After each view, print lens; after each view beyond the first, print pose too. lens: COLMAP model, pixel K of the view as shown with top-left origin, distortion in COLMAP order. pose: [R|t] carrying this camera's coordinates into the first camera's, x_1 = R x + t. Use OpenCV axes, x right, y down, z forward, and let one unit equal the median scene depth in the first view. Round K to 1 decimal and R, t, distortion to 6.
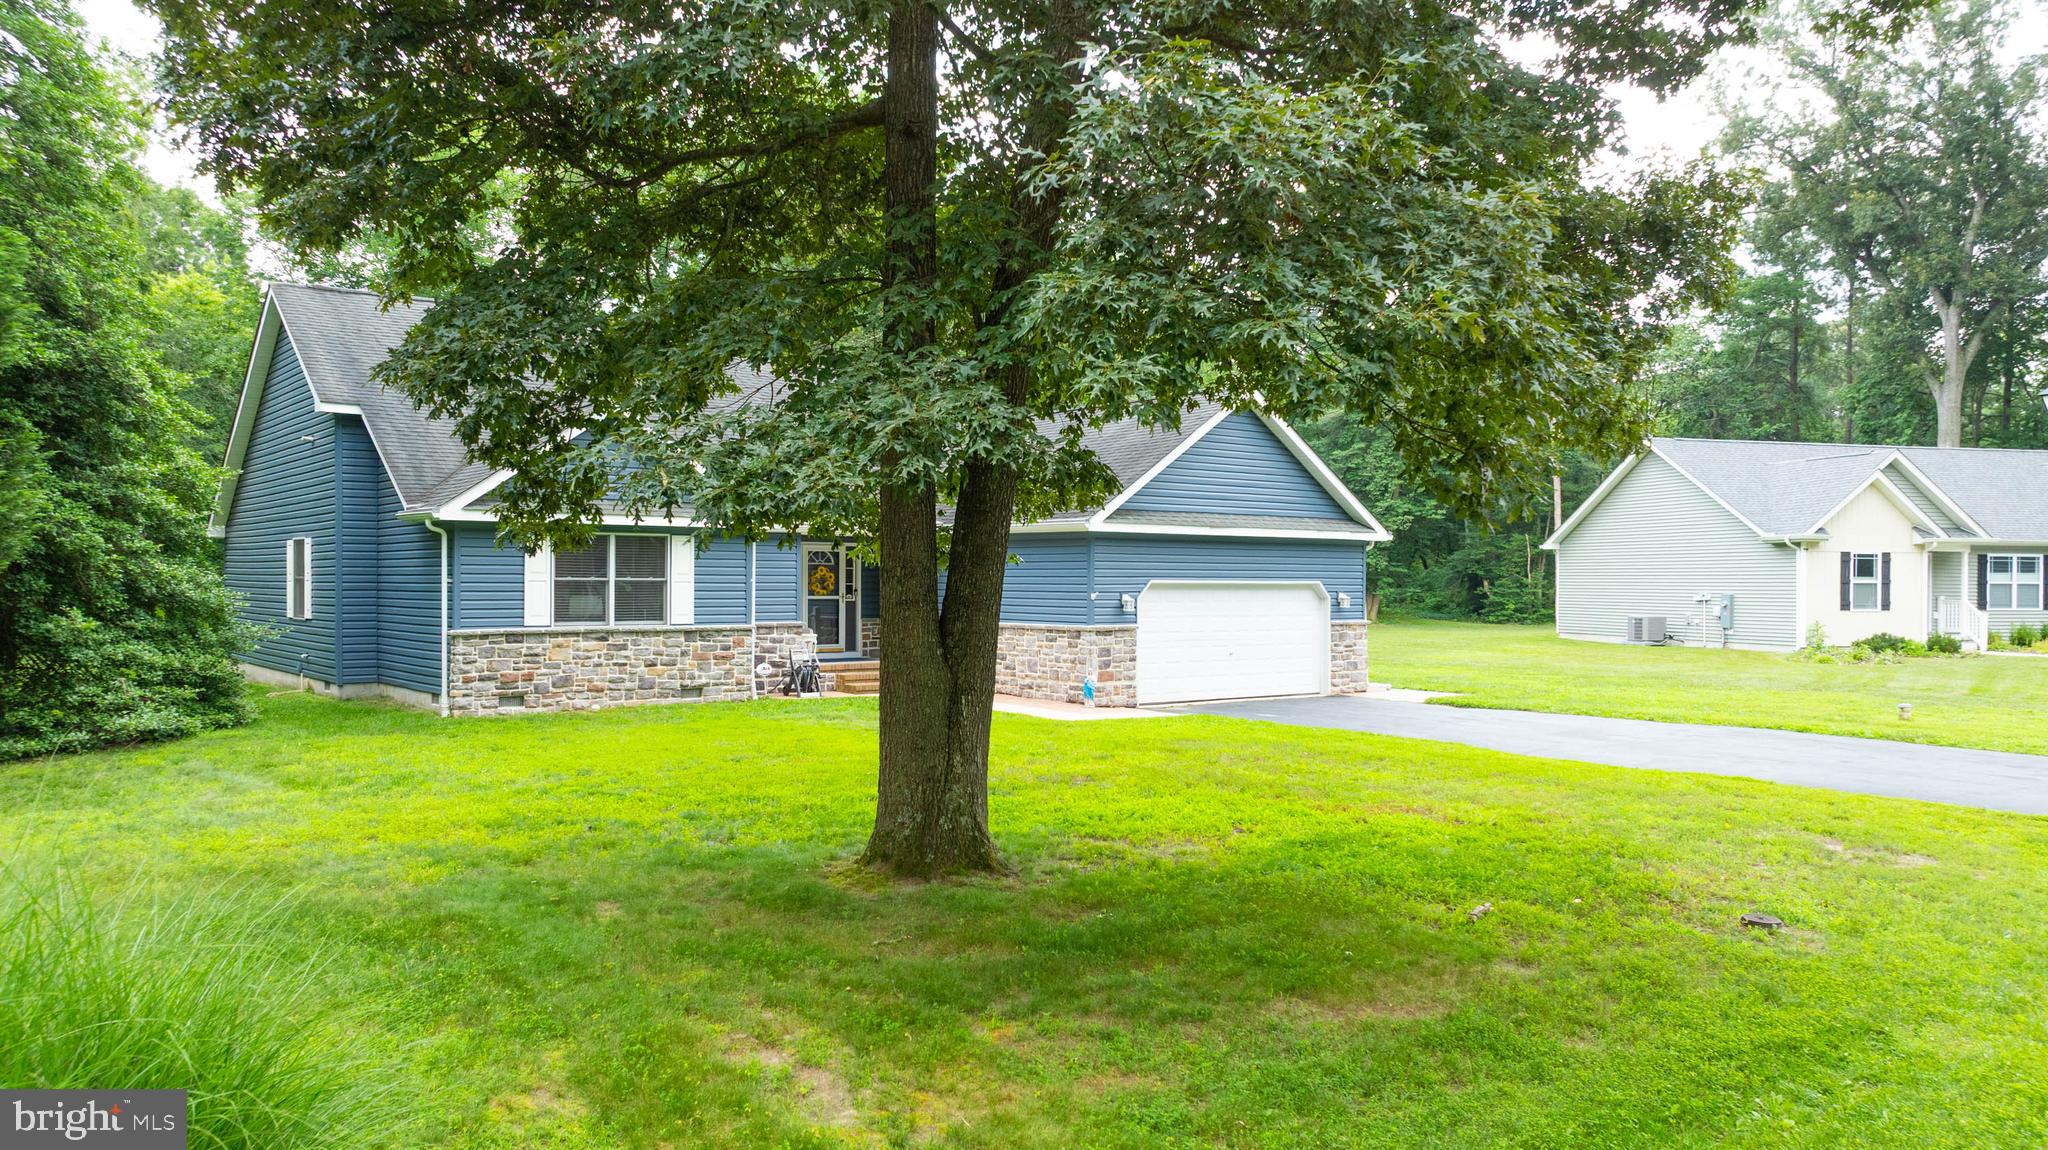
lens RADIAL K [[1493.6, 0, 1026.0], [0, 1493.6, 577.9], [0, 0, 1]] dist [-0.012512, -0.003882]
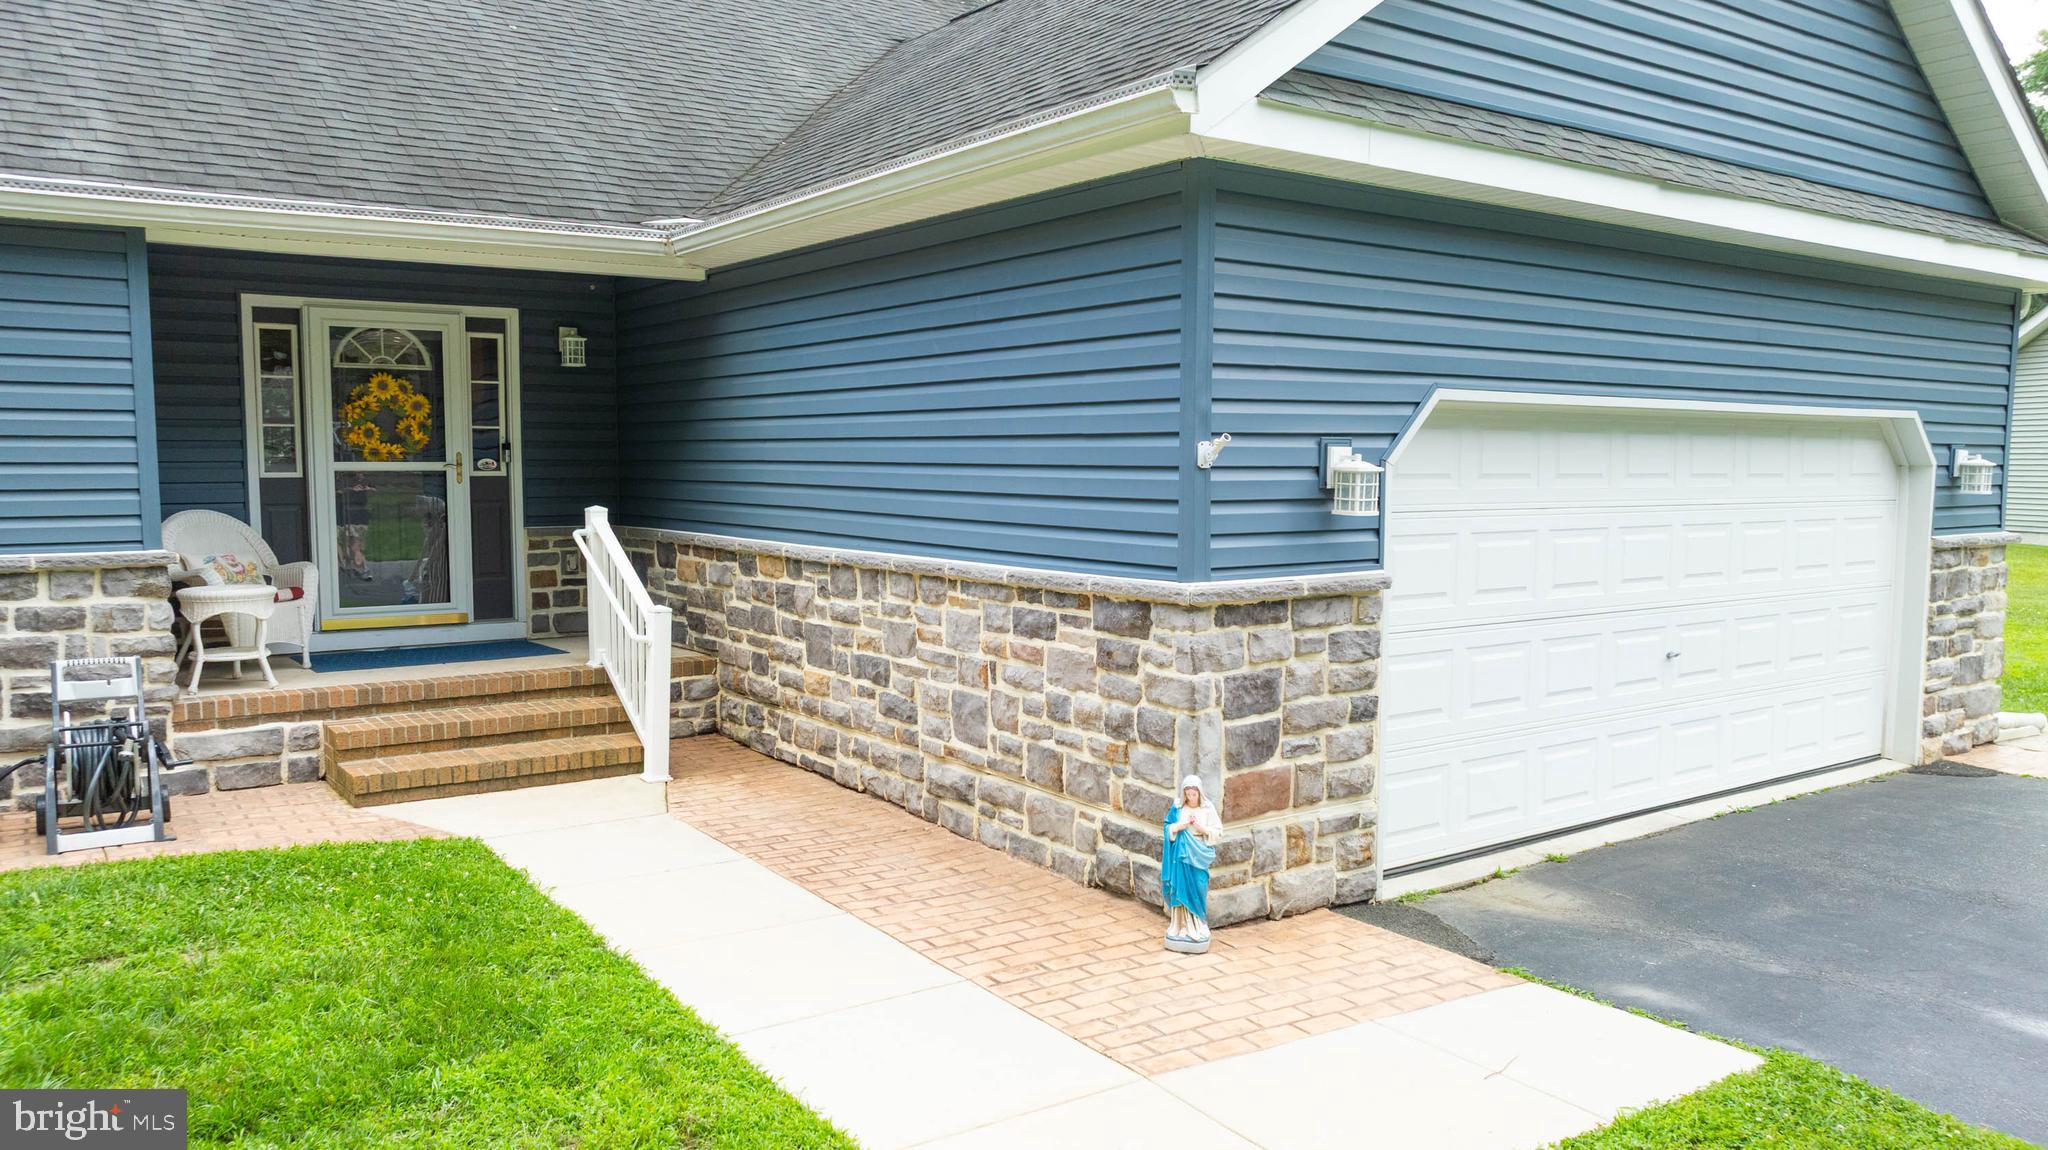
lens RADIAL K [[1493.6, 0, 1027.9], [0, 1493.6, 578.8], [0, 0, 1]] dist [-0.012512, -0.003882]
pose [[0.998639, 0.002032, -0.052107, 0.031103], [0.002296, 0.996558, 0.082865, 0.012968], [0.052096, -0.082872, 0.995198, 0.805165]]
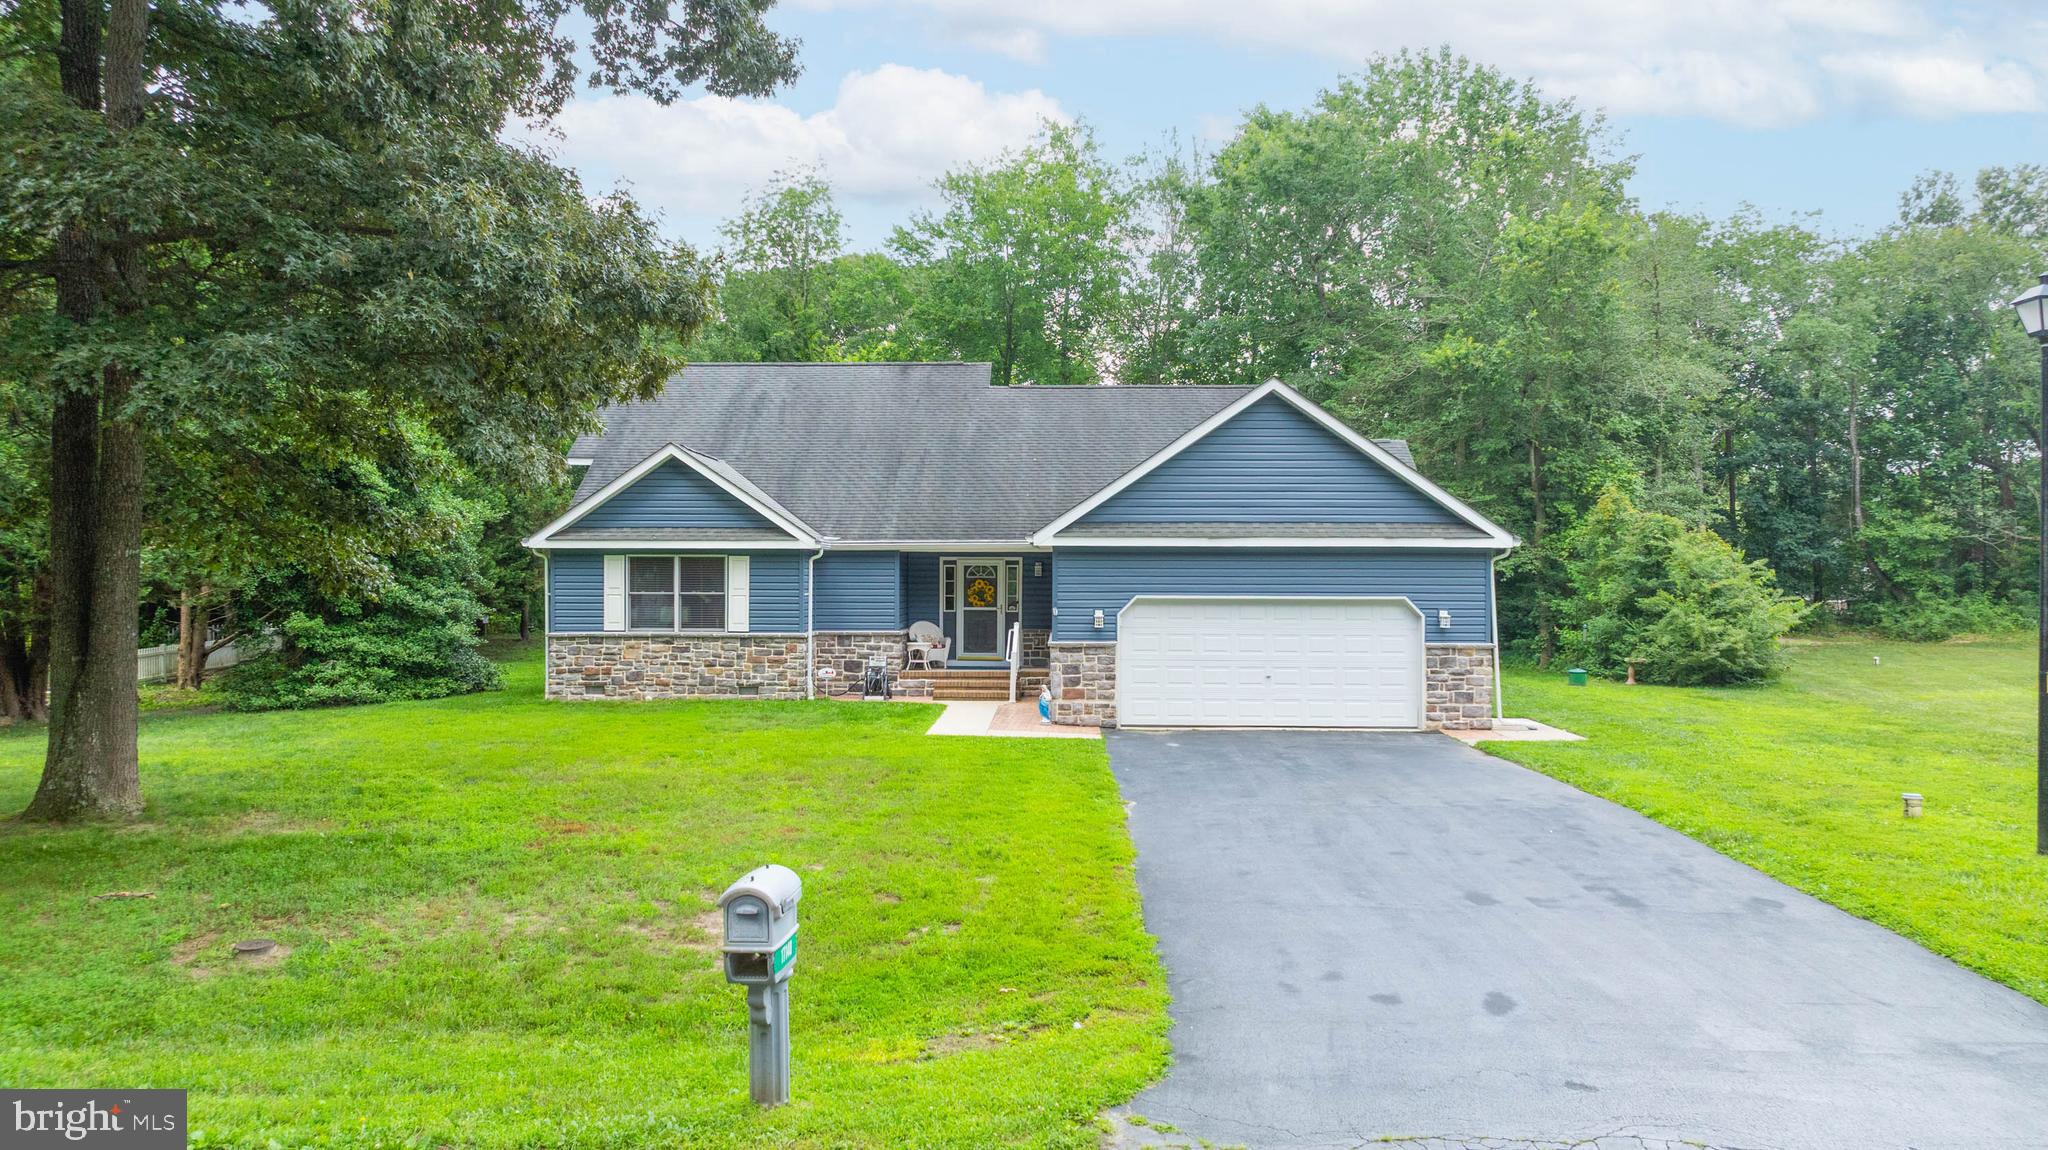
lens RADIAL K [[1493.6, 0, 1031.8], [0, 1493.6, 576.5], [0, 0, 1]] dist [-0.012512, -0.003882]
pose [[0.770197, -0.002054, -0.637802, 0.690044], [0.001844, 0.999998, -0.000995, -0.010628], [0.637803, -0.000410, 0.770199, 0.241074]]
